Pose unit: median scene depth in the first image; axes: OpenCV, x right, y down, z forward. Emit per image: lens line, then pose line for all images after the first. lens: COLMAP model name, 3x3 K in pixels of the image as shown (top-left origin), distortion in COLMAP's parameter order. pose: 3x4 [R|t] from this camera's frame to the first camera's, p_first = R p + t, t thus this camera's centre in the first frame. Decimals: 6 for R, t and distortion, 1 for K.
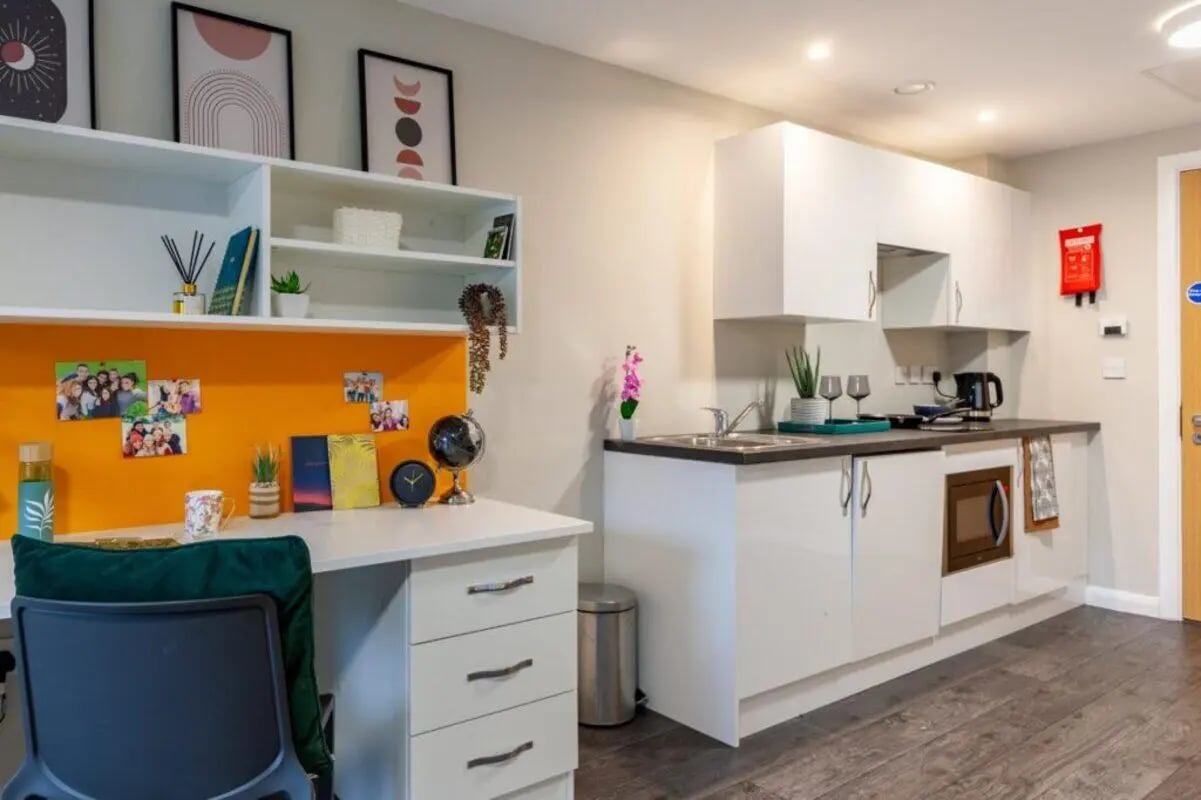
lens RADIAL K [[746.2, 0, 482.4], [0, 746.2, 377.6], [0, 0, 1]] dist [0.001973, -0.006449]
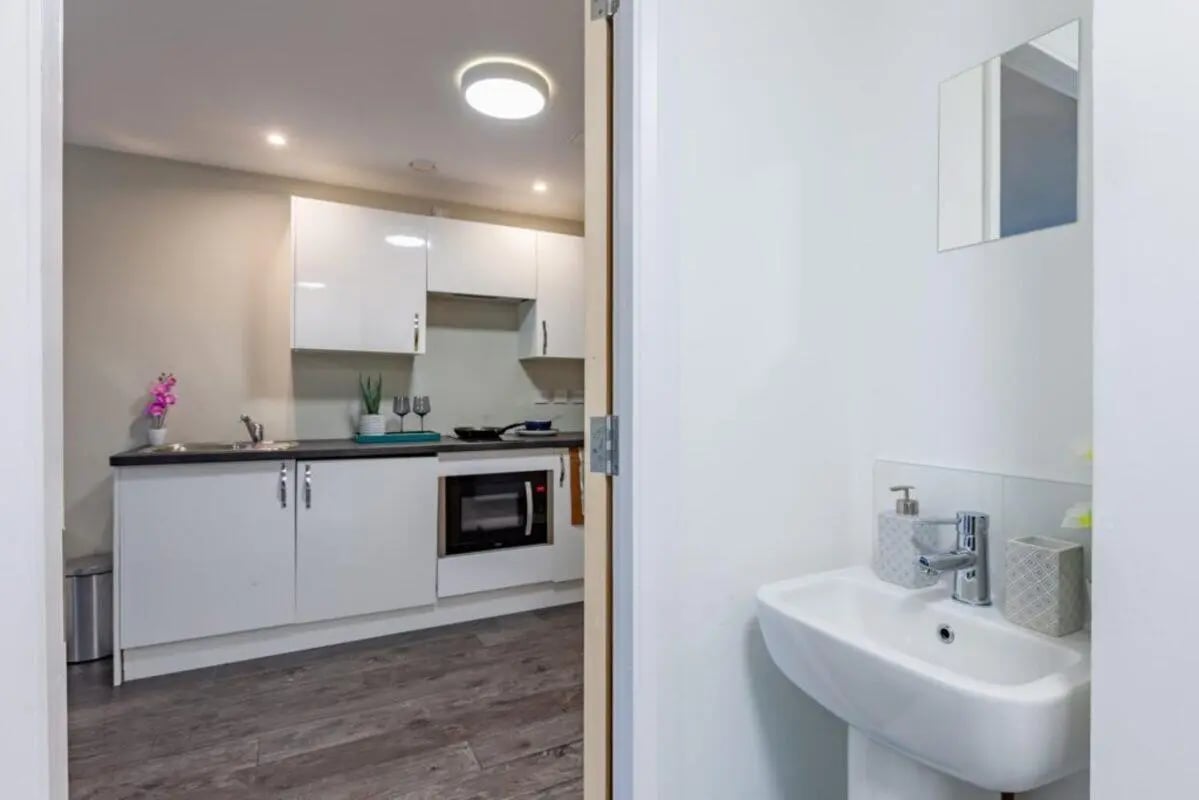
lens RADIAL K [[535.0, 0, 599.5], [0, 535.0, 405.5], [0, 0, 1]] dist [0.001825, 0.000500]
pose [[0.993787, 0.003180, -0.111257, 0.986320], [-0.001907, 0.999932, 0.011544, 0.001238], [0.111286, -0.011260, 0.993725, 0.143624]]
